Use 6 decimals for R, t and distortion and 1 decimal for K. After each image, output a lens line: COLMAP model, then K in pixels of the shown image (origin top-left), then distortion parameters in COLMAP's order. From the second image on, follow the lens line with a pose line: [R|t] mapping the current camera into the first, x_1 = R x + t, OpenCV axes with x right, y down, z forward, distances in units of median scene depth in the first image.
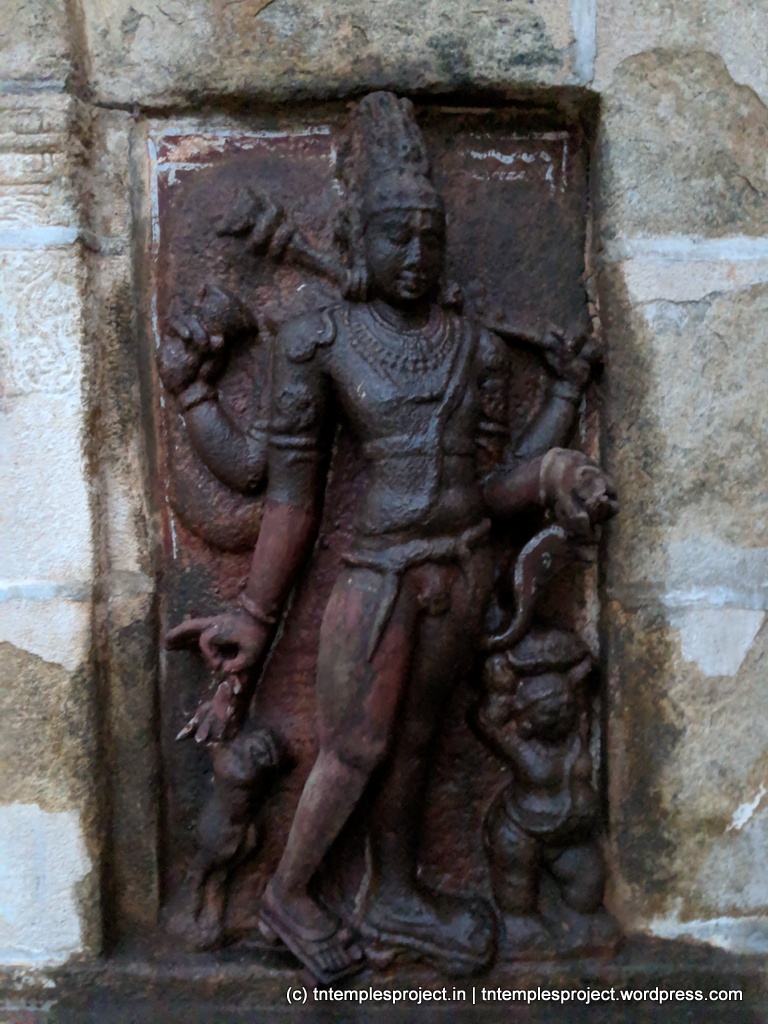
lens RADIAL K [[670.6, 0, 384.0], [0, 670.6, 512.0], [0, 0, 1]] dist [-0.031391, -0.000346]
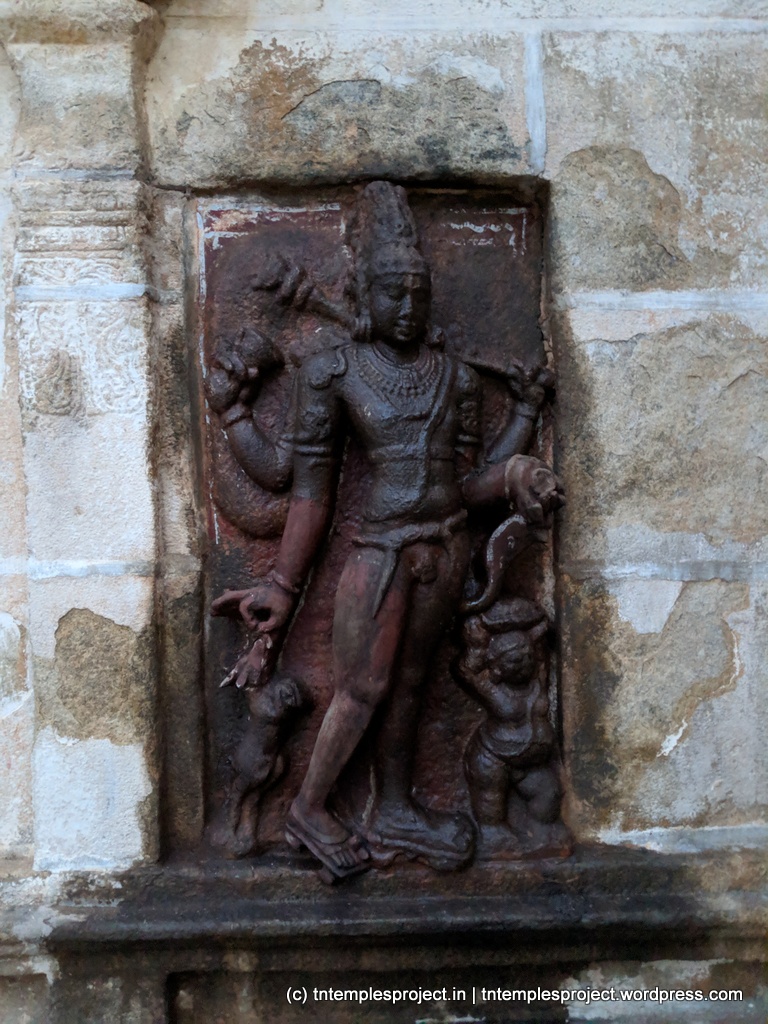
lens RADIAL K [[670.6, 0, 384.0], [0, 670.6, 512.0], [0, 0, 1]] dist [-0.031391, -0.000346]
pose [[0.999843, -0.004326, 0.017162, -0.022448], [0.004745, 0.999689, -0.024481, 0.044507], [-0.017051, 0.024559, 0.999553, -0.277531]]
